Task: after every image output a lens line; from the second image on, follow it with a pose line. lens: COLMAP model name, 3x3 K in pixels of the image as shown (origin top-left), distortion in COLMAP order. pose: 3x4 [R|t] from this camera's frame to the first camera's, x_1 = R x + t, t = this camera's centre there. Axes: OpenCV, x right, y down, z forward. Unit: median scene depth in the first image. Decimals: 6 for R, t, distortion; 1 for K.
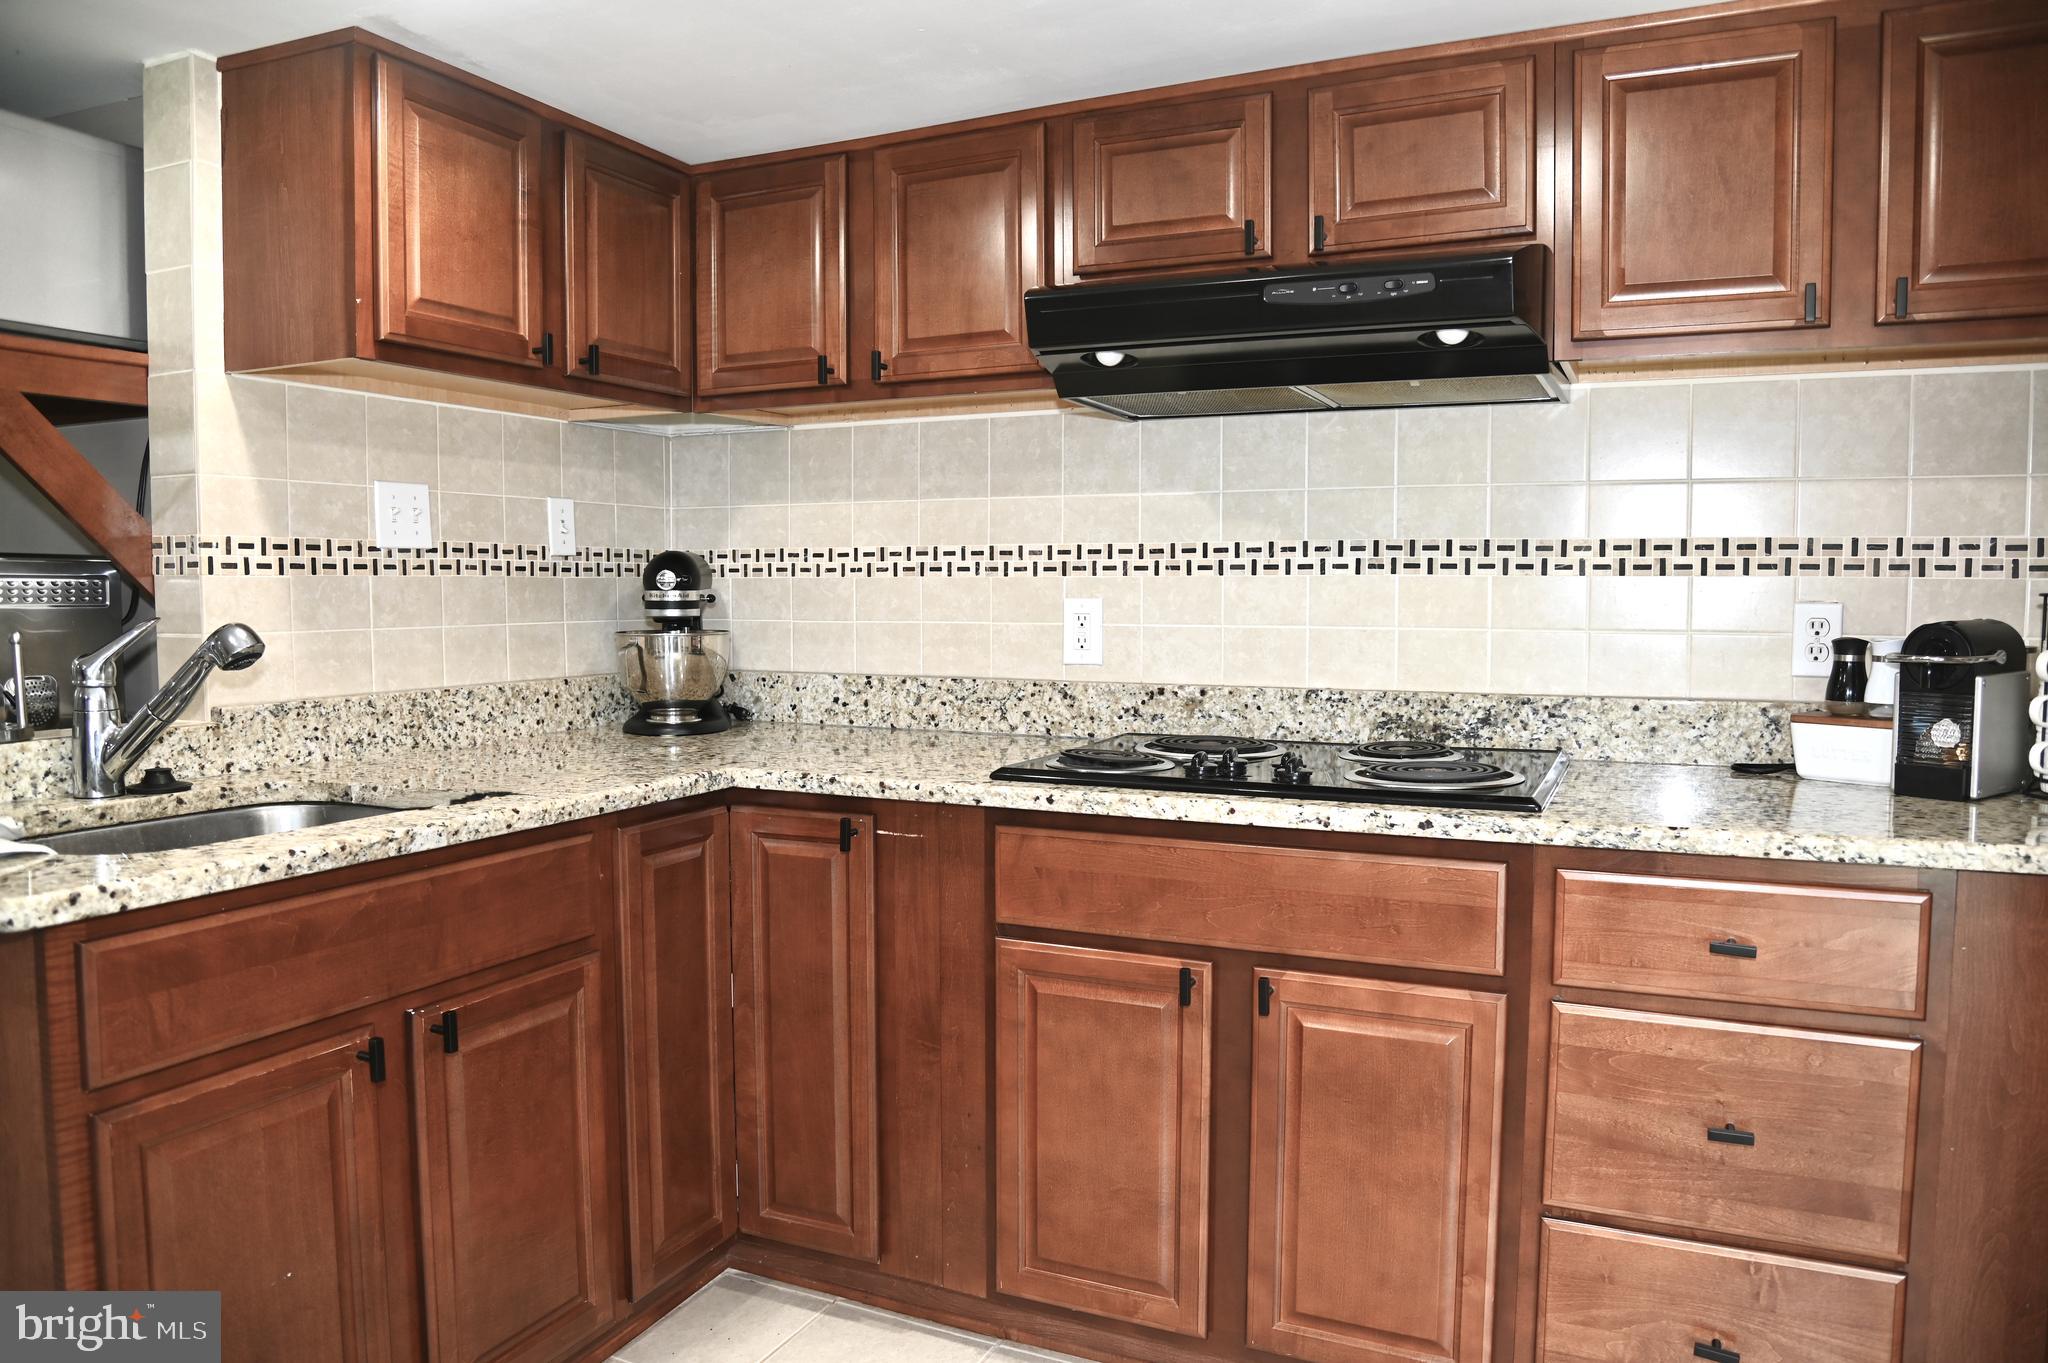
lens RADIAL K [[1389.6, 0, 1024.0], [0, 1389.6, 681.5], [0, 0, 1]] dist [-0.108049, 0.058260]
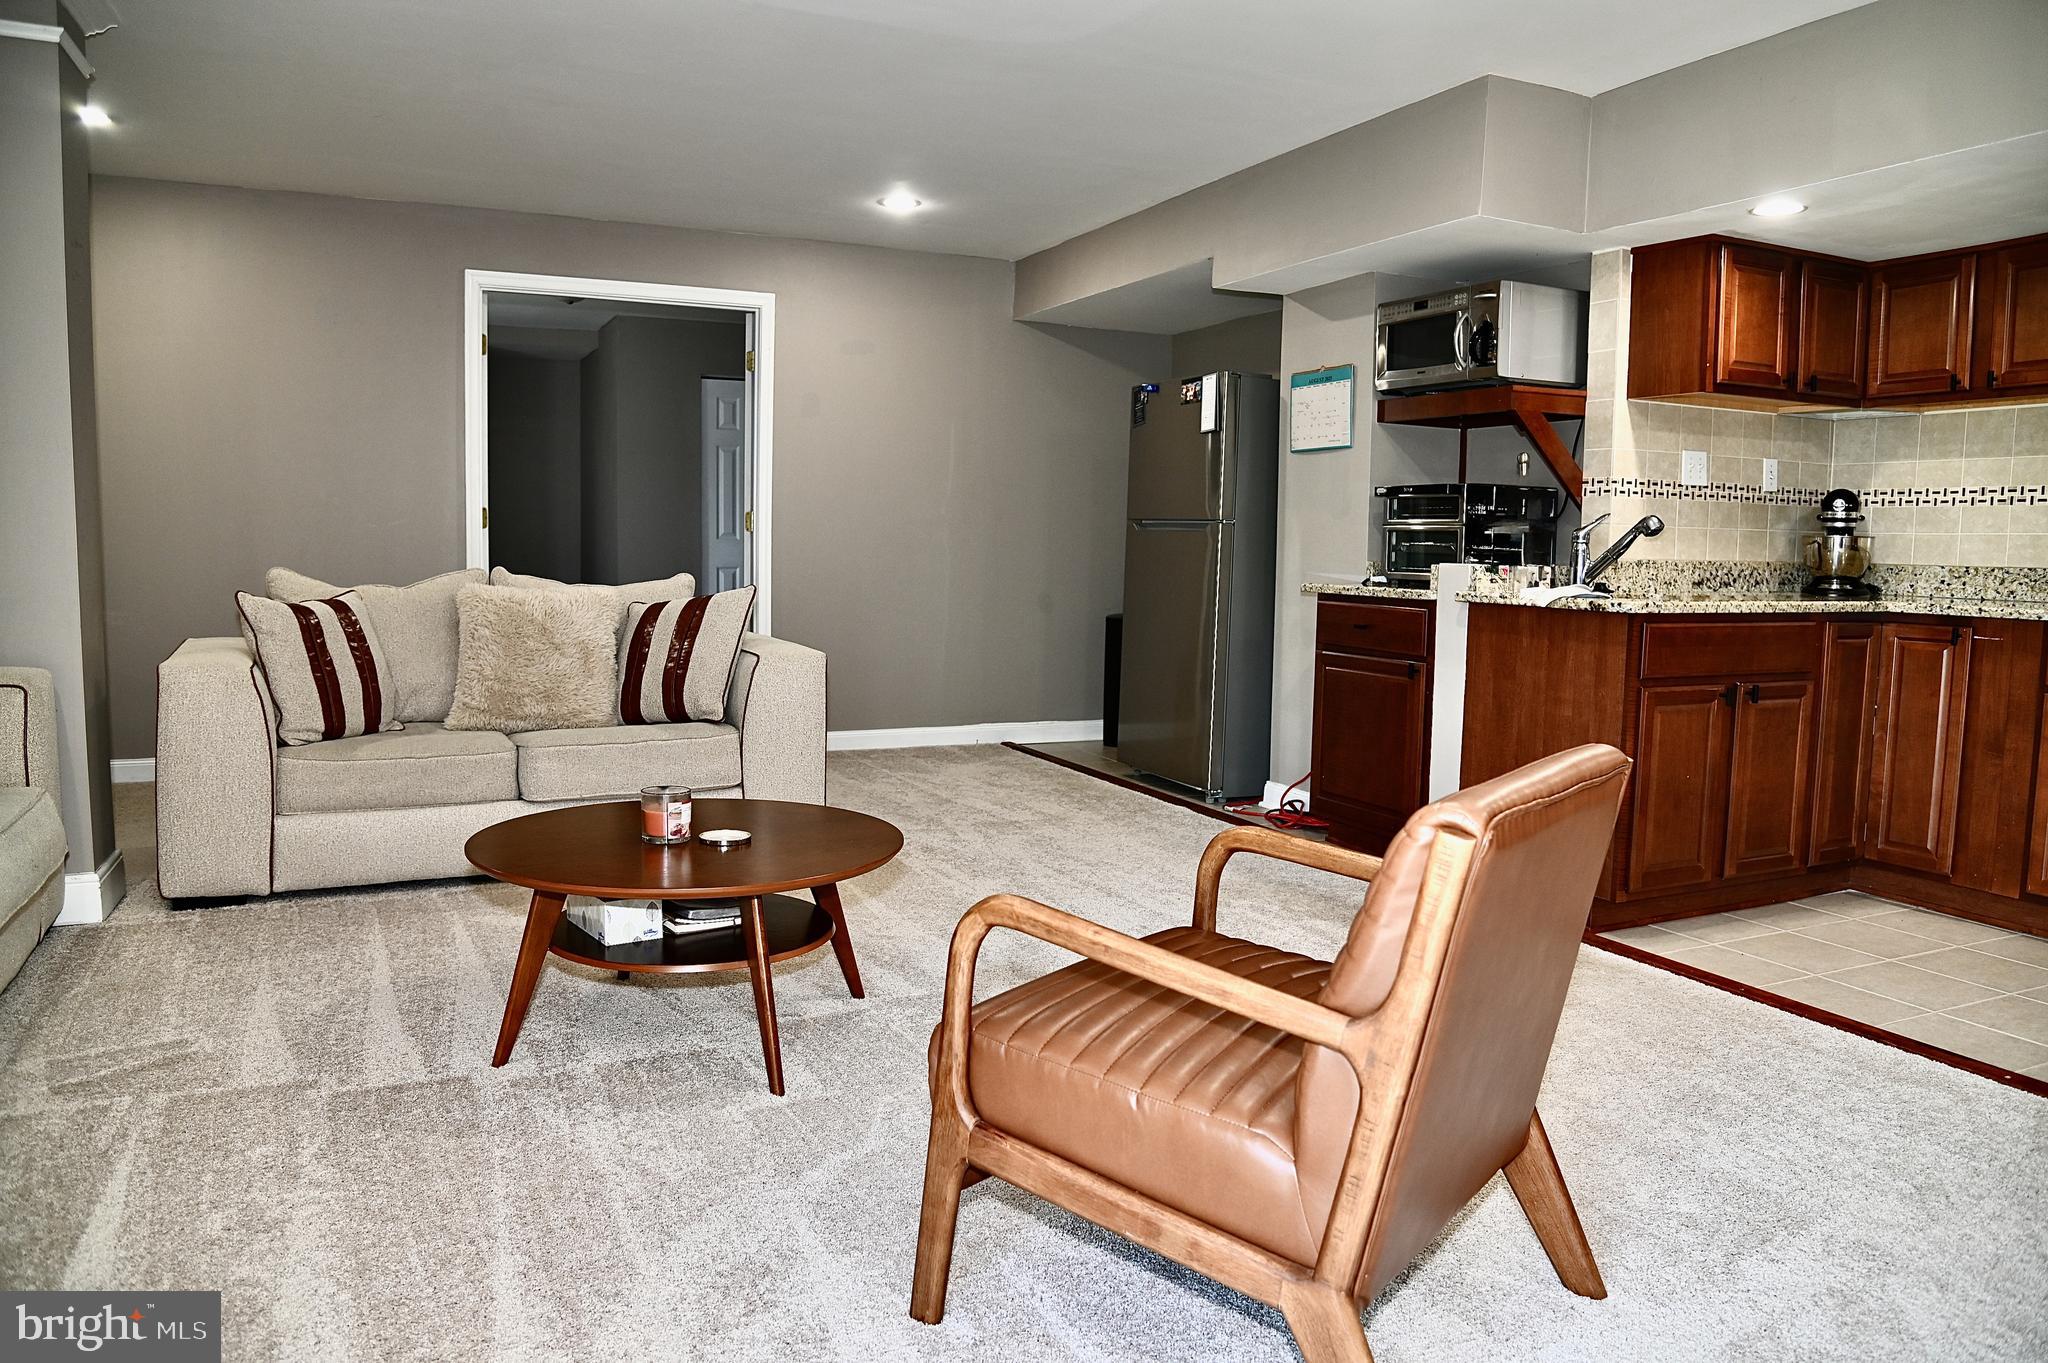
lens RADIAL K [[1389.6, 0, 1024.0], [0, 1389.6, 681.5], [0, 0, 1]] dist [-0.108049, 0.058260]
pose [[0.764942, 0.075287, -0.639684, 0.062246], [-0.057205, 0.997162, 0.048955, 0.139415], [0.641554, -0.000855, 0.767077, -1.080149]]
